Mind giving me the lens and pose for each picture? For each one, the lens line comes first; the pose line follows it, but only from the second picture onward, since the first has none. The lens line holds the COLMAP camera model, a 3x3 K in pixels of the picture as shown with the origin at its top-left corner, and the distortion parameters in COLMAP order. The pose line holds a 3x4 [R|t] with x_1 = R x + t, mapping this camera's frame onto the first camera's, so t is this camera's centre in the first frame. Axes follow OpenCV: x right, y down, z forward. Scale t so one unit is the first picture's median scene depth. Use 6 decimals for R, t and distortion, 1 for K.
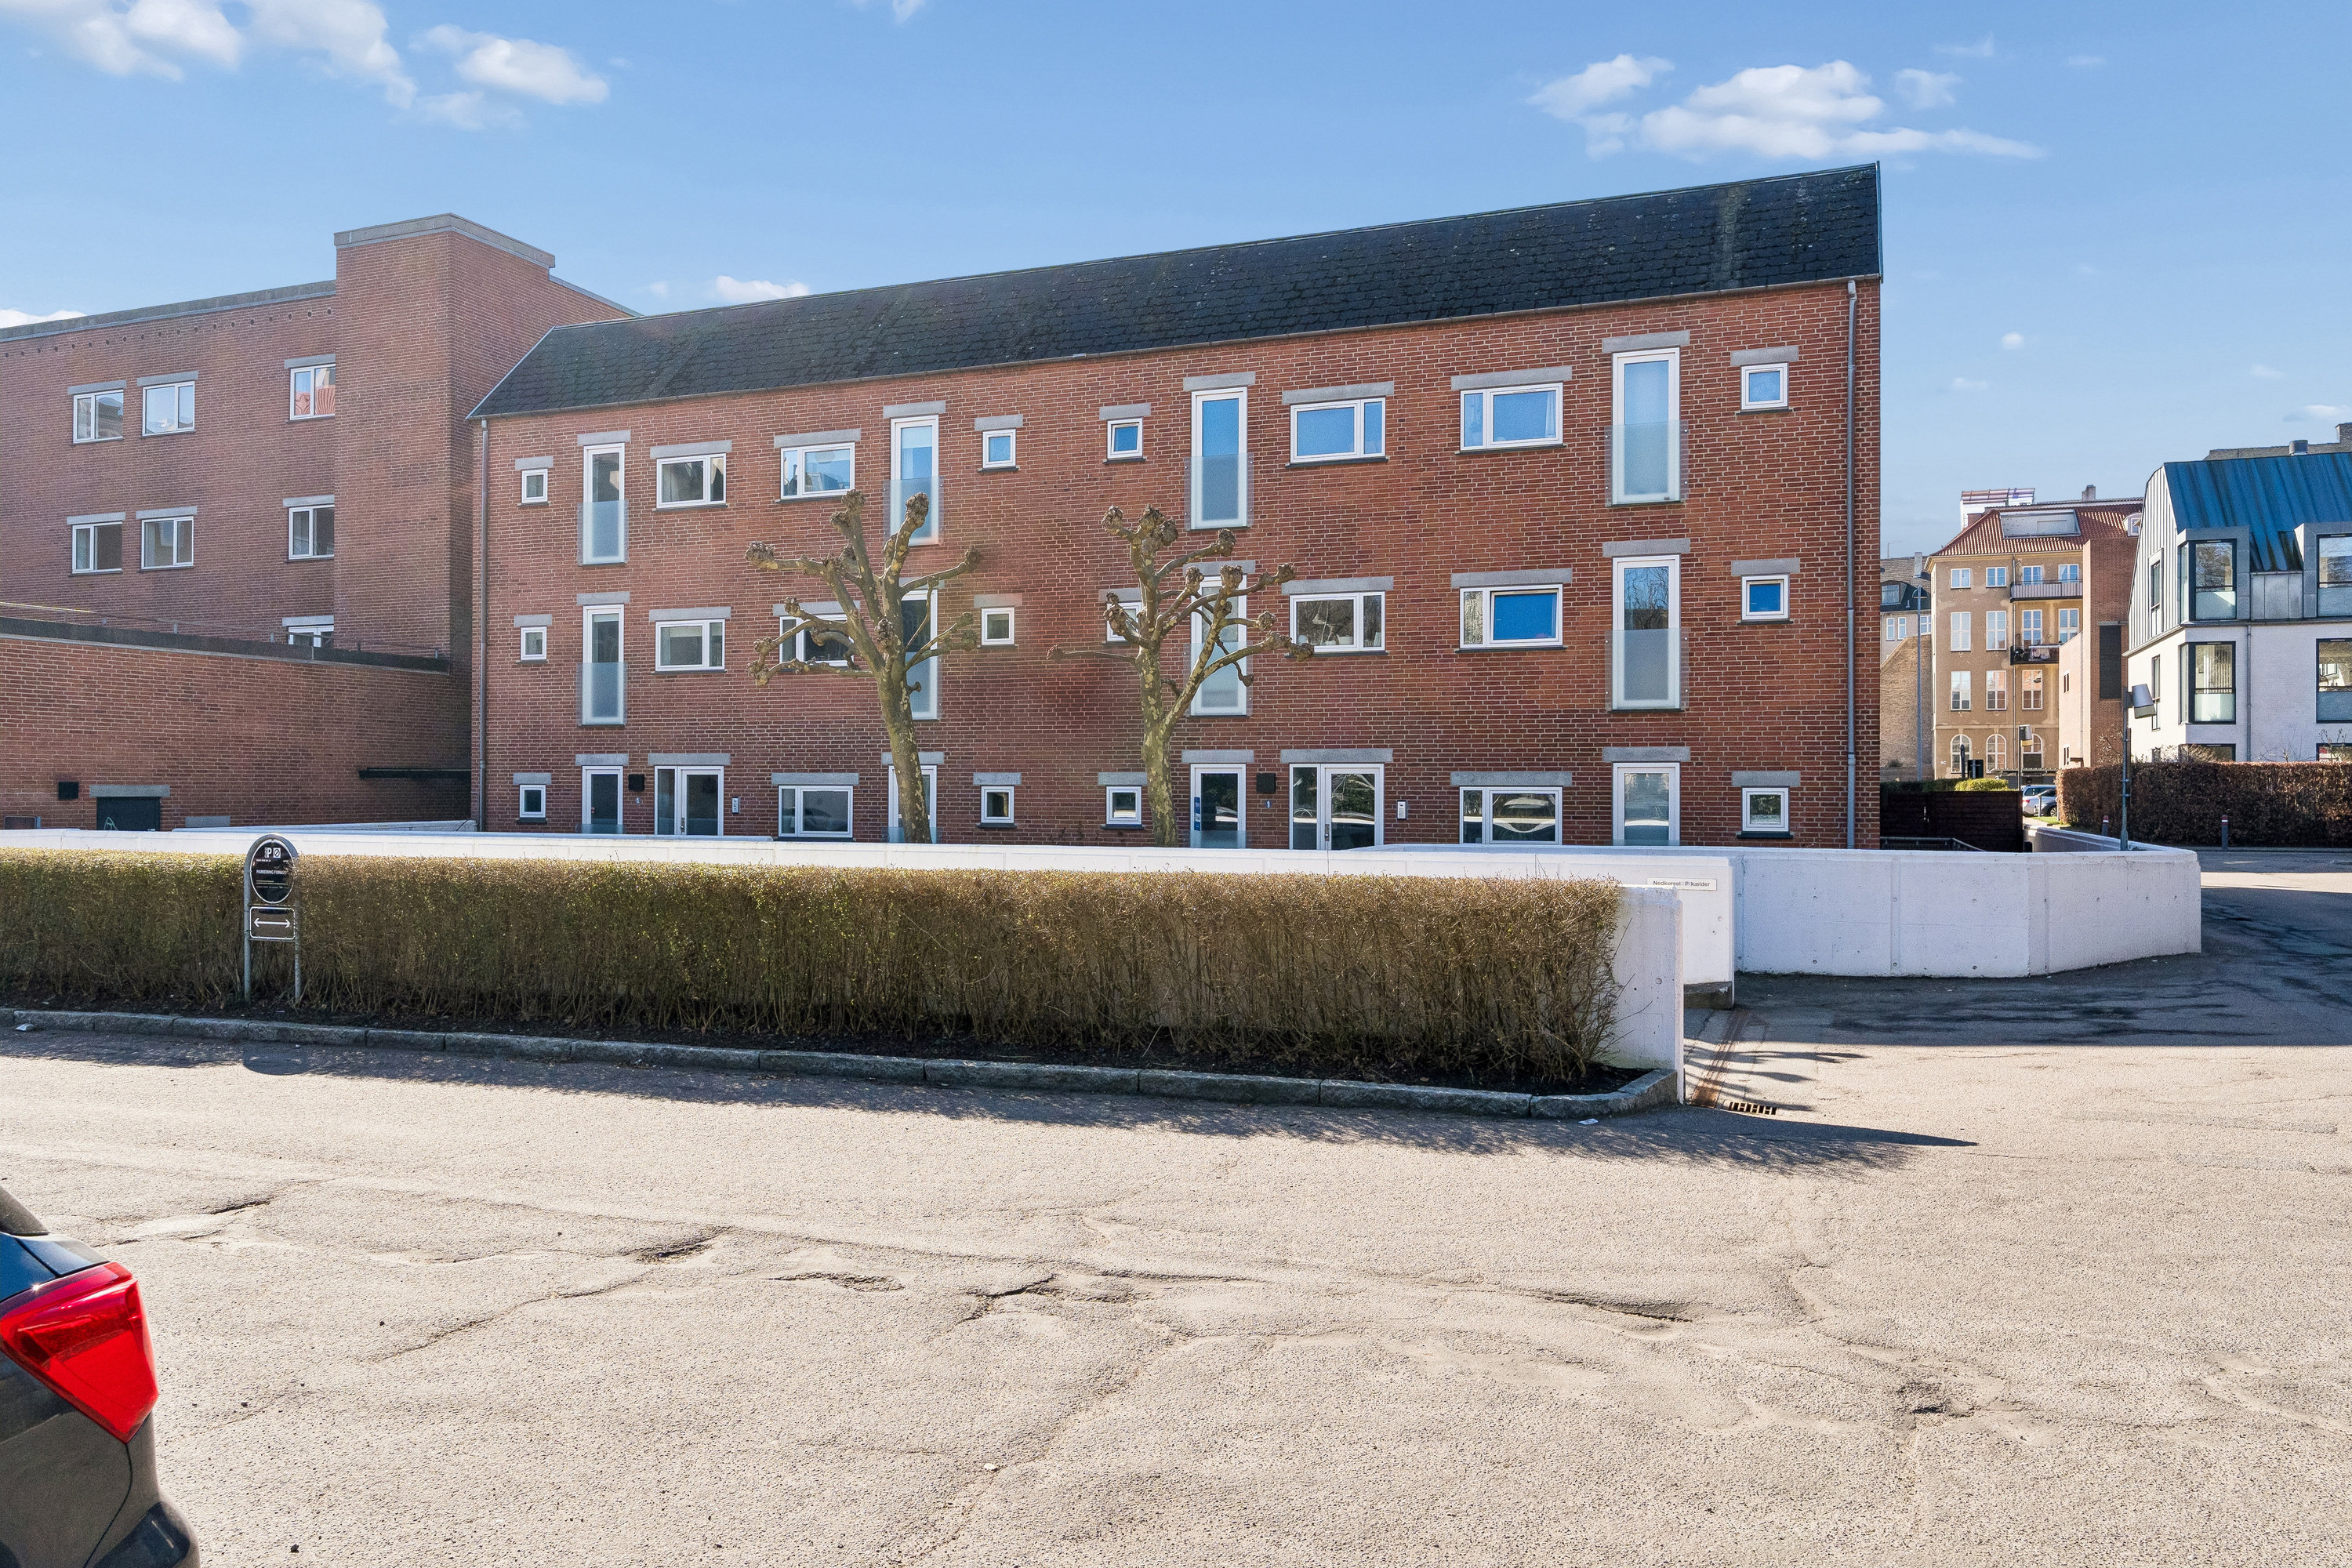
lens RADIAL K [[1687.7, 0, 1173.6], [0, 1687.7, 780.0], [0, 0, 1]] dist [0.017396, 0.000707]
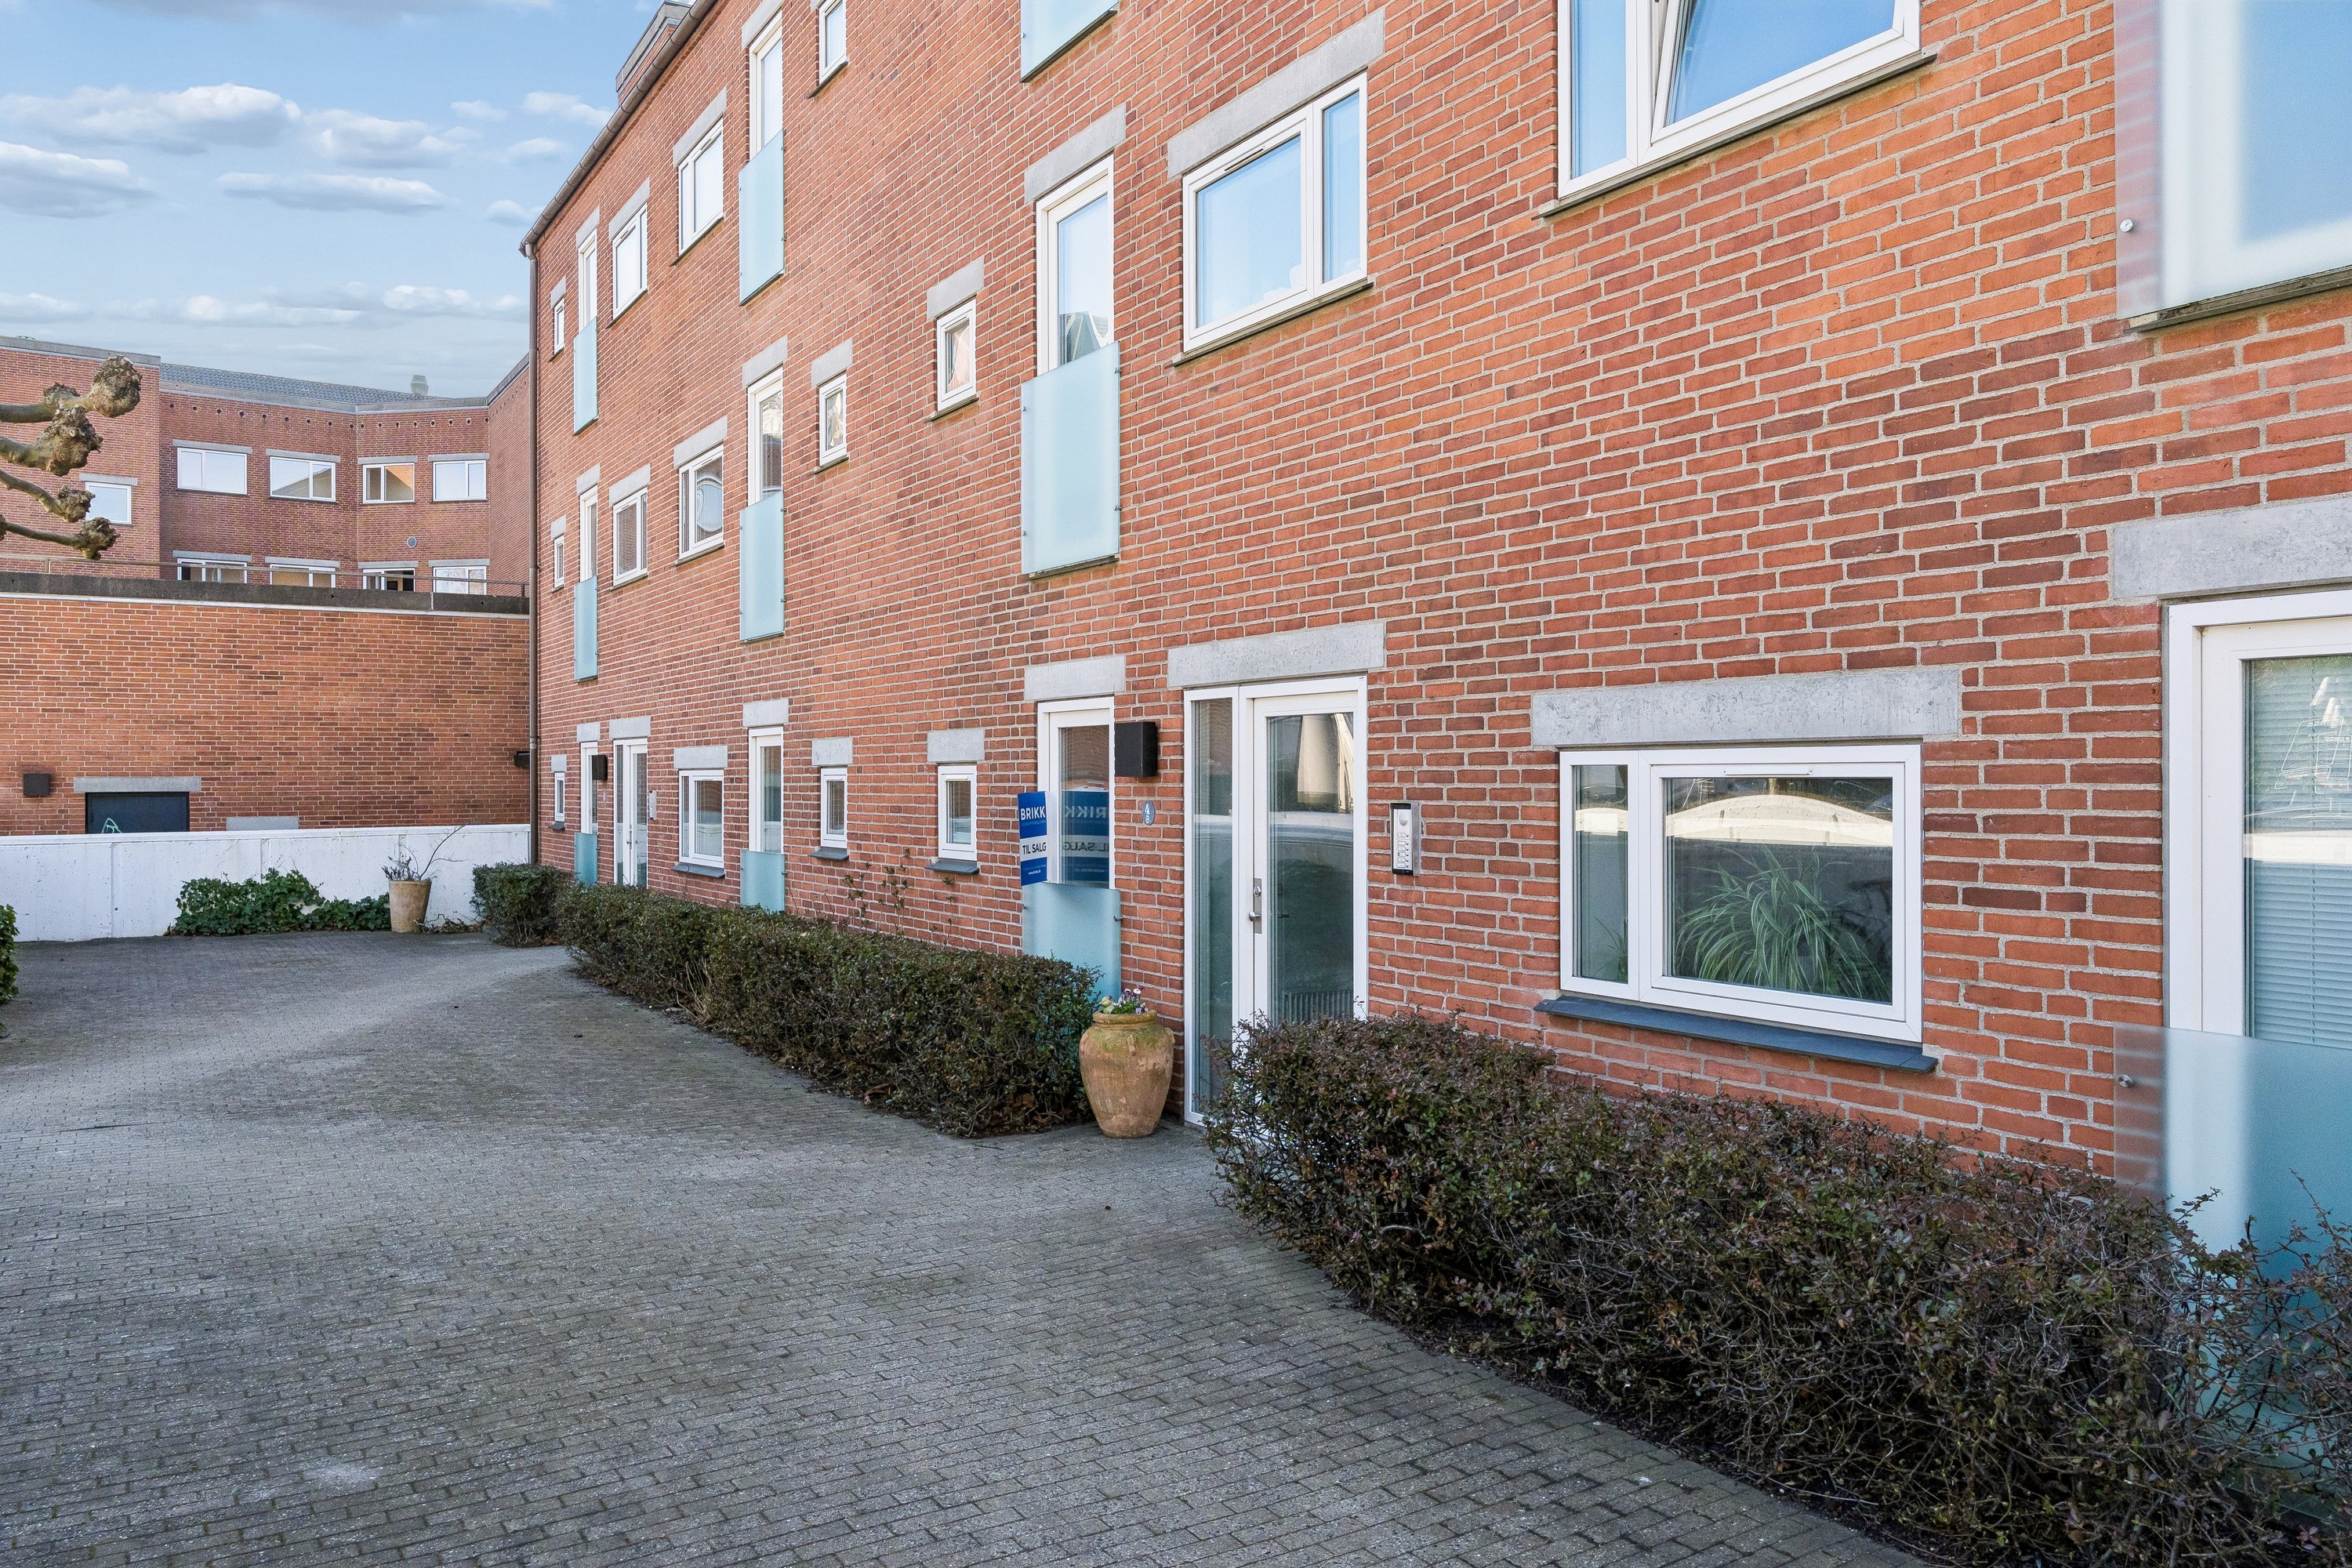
lens RADIAL K [[1687.7, 0, 1175.2], [0, 1687.7, 784.4], [0, 0, 1]] dist [0.017396, 0.000707]
pose [[0.797541, -0.003977, -0.603252, 0.244120], [0.010498, 0.999918, 0.007288, 0.005788], [0.603174, -0.012146, 0.797518, 0.676418]]
